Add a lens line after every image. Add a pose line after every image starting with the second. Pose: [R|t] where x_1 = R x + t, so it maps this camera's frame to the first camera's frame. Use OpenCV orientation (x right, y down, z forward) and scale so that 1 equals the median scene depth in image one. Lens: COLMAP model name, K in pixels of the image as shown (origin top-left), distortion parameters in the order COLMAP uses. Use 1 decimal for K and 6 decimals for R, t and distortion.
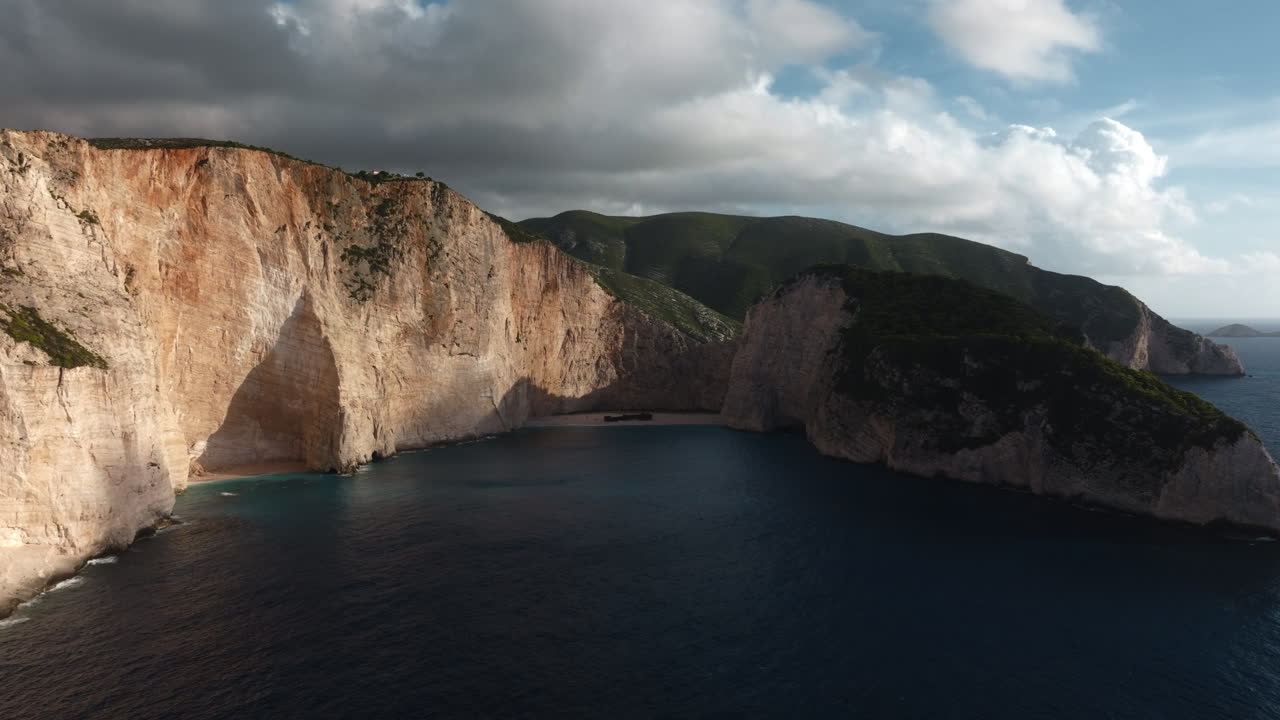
lens RADIAL K [[1033.8, 0, 640.0], [0, 1033.8, 360.0], [0, 0, 1]] dist [0.018302, -0.004516]
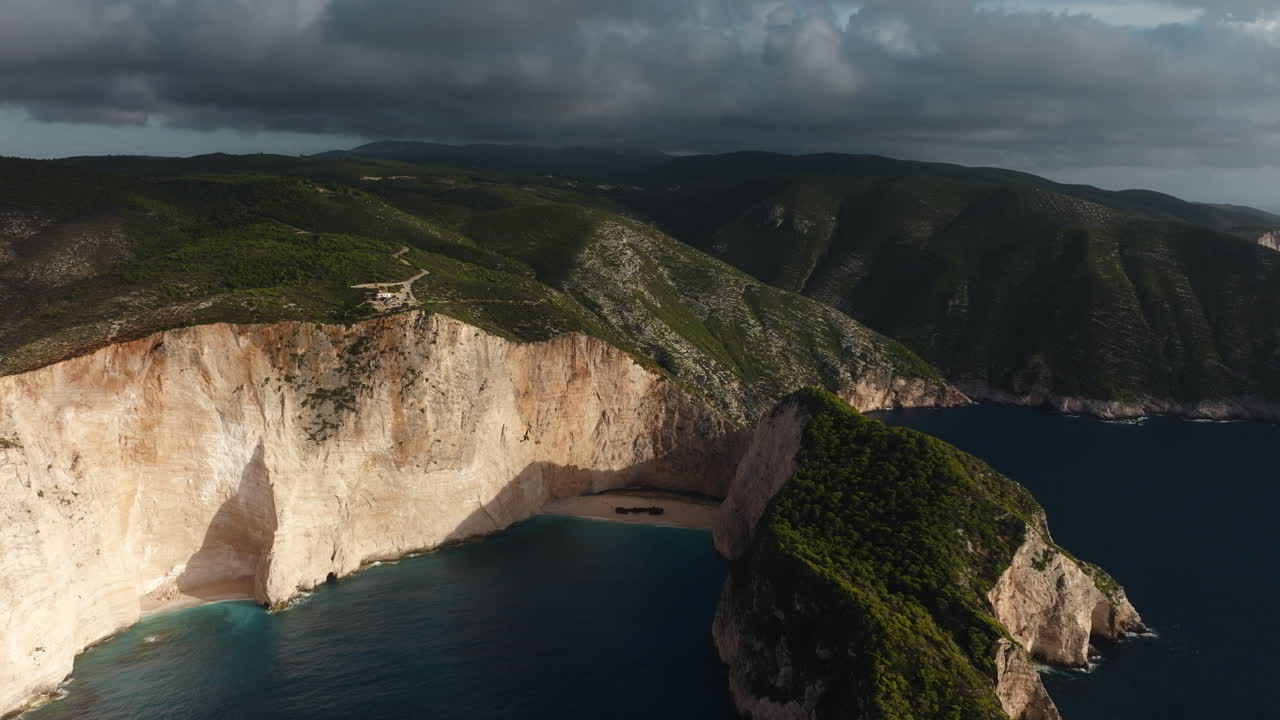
lens RADIAL K [[1033.8, 0, 640.0], [0, 1033.8, 360.0], [0, 0, 1]] dist [0.018302, -0.004516]
pose [[0.937030, 0.064440, -0.343253, 0.410313], [-0.020641, 0.991331, 0.129759, -0.279004], [0.348639, -0.114503, 0.930237, 0.075536]]
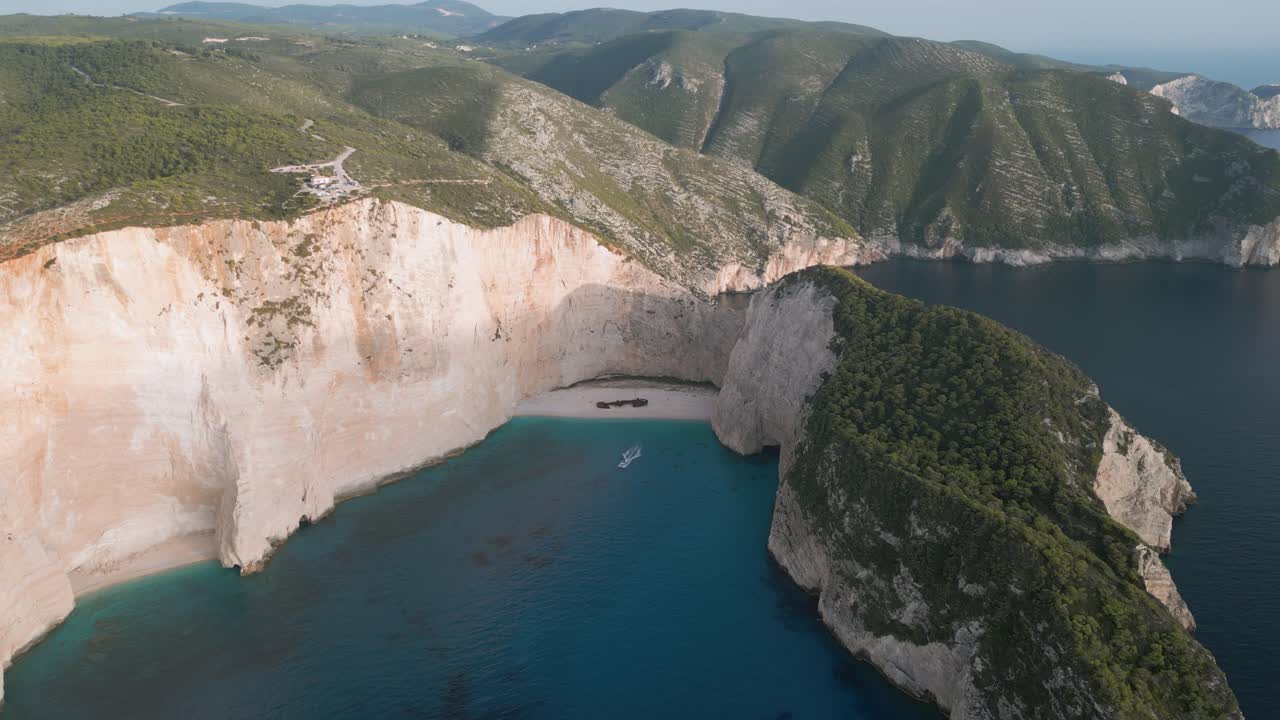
lens RADIAL K [[945.9, 0, 640.0], [0, 945.9, 360.0], [0, 0, 1]] dist [0.088569, -0.093996]
pose [[0.984763, 0.043481, -0.168376, 0.186241], [0.004508, 0.961529, 0.274667, -0.277268], [0.173841, -0.271241, 0.946682, 0.226193]]
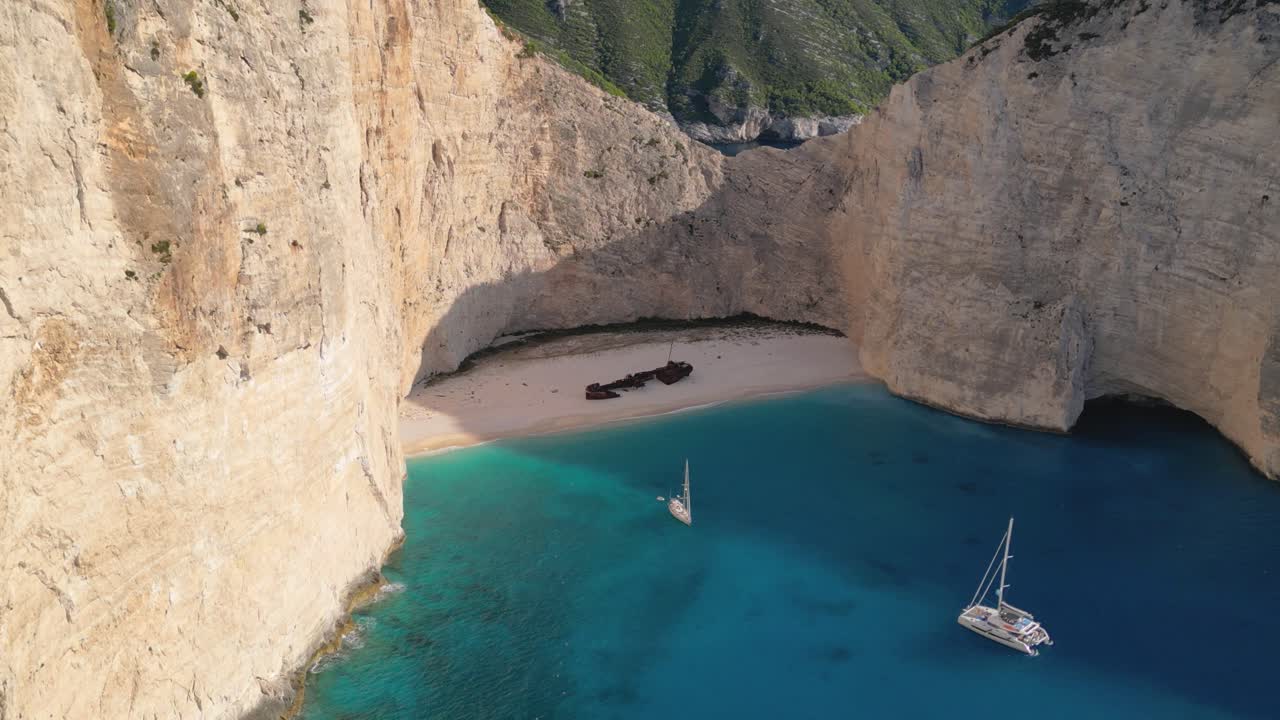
lens RADIAL K [[1185.3, 0, 640.0], [0, 1185.3, 360.0], [0, 0, 1]] dist [0.088020, -0.093532]
pose [[0.936550, -0.107589, 0.333616, -0.195725], [0.019490, 0.966243, 0.256895, -0.081523], [-0.349993, -0.234093, 0.907031, 0.740053]]
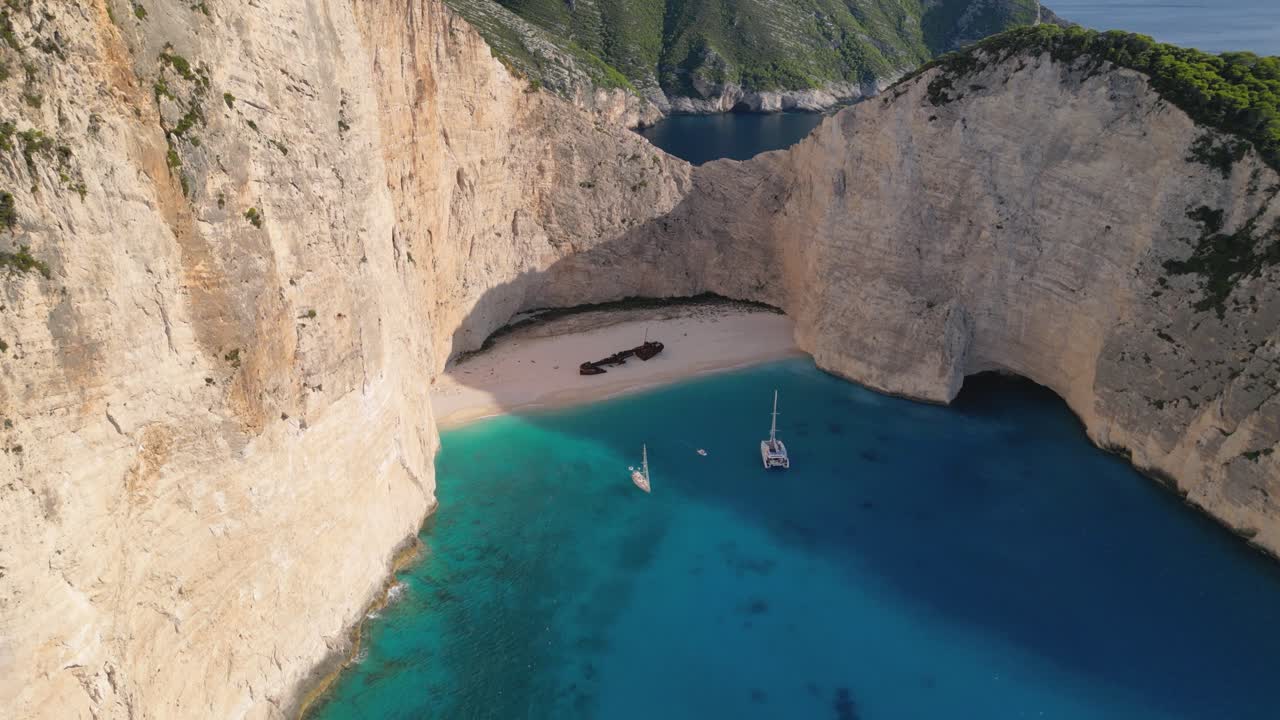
lens RADIAL K [[945.9, 0, 640.0], [0, 945.9, 360.0], [0, 0, 1]] dist [0.088569, -0.093996]
pose [[0.938436, -0.146219, 0.312981, -0.180667], [0.025763, 0.933105, 0.358681, -0.132392], [-0.344490, -0.328536, 0.879426, 0.734987]]
